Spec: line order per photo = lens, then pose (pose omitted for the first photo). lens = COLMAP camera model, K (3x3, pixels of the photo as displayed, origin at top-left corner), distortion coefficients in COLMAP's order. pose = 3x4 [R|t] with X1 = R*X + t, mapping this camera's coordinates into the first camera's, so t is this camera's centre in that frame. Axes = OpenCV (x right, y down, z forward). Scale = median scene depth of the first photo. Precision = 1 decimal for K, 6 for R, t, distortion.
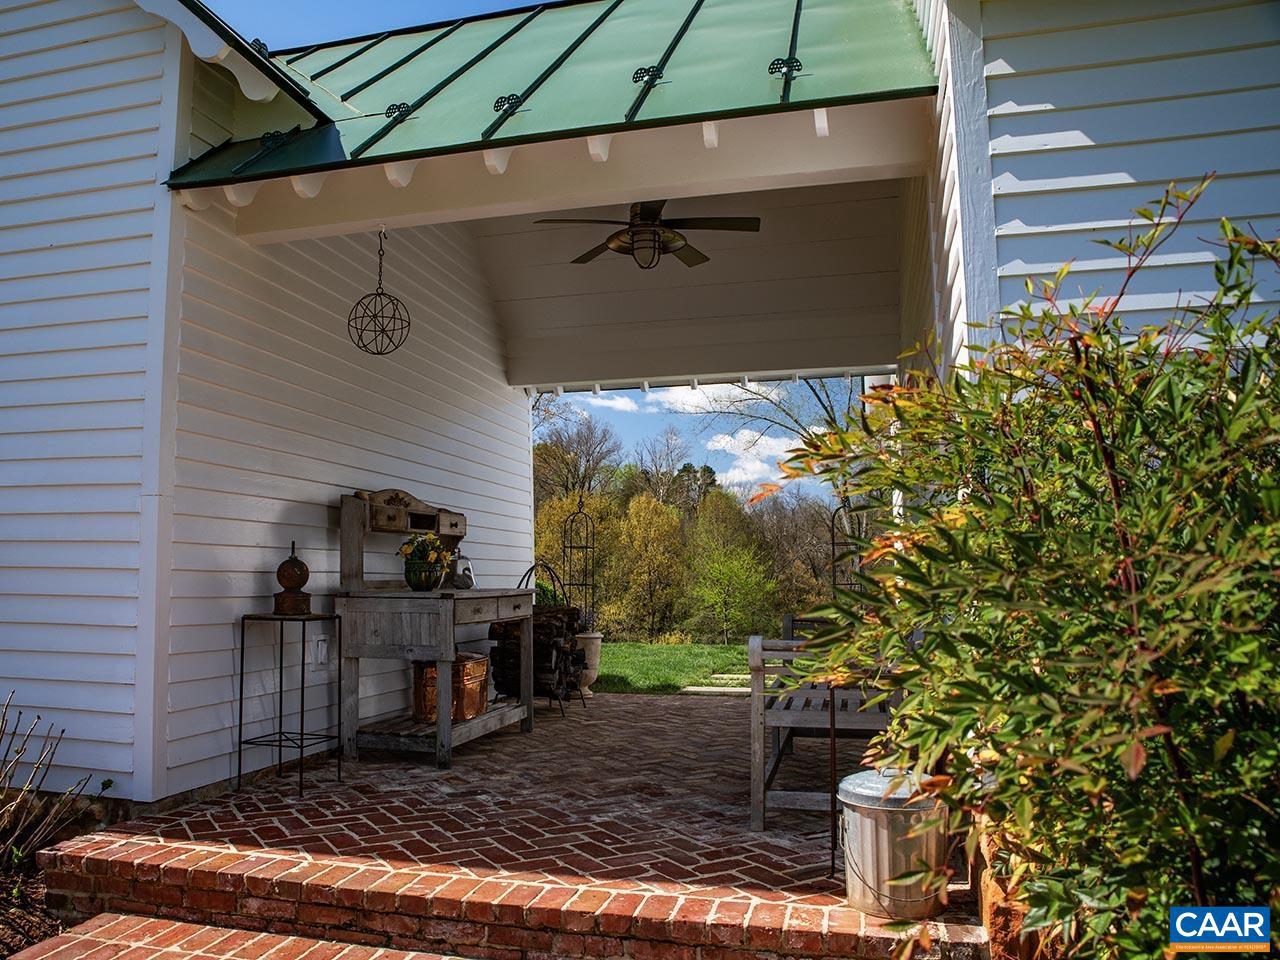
lens RADIAL K [[1069.8, 0, 638.1], [0, 1069.8, 503.6], [0, 0, 1]] dist [-0.088720, 0.004343]
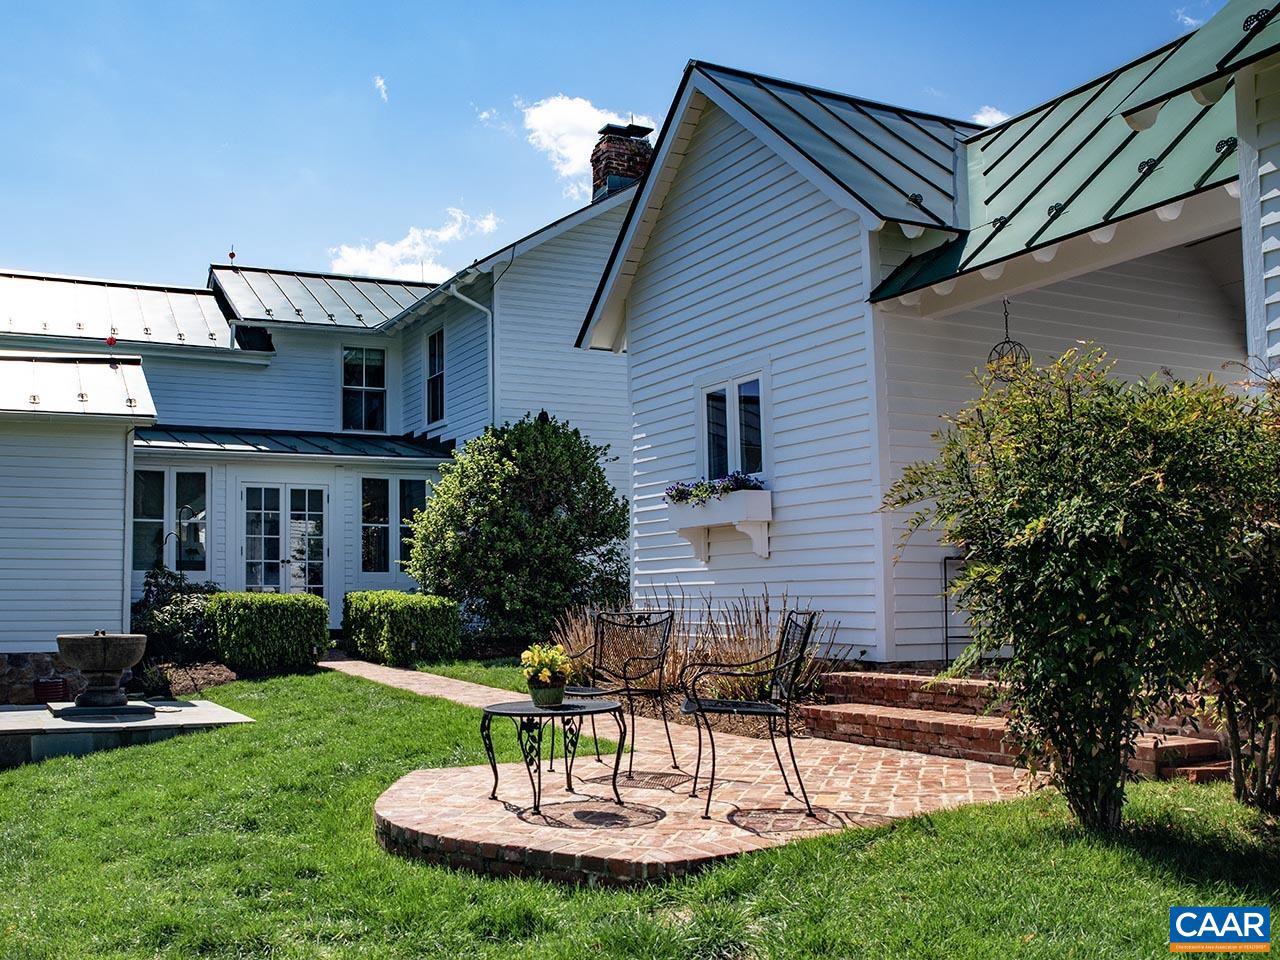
lens RADIAL K [[1069.8, 0, 638.1], [0, 1069.8, 503.6], [0, 0, 1]] dist [-0.088720, 0.004343]
pose [[0.717359, -0.074418, -0.692717, 0.460212], [0.079947, 0.996504, -0.024263, 0.032807], [0.692101, -0.037975, 0.720801, -0.524753]]
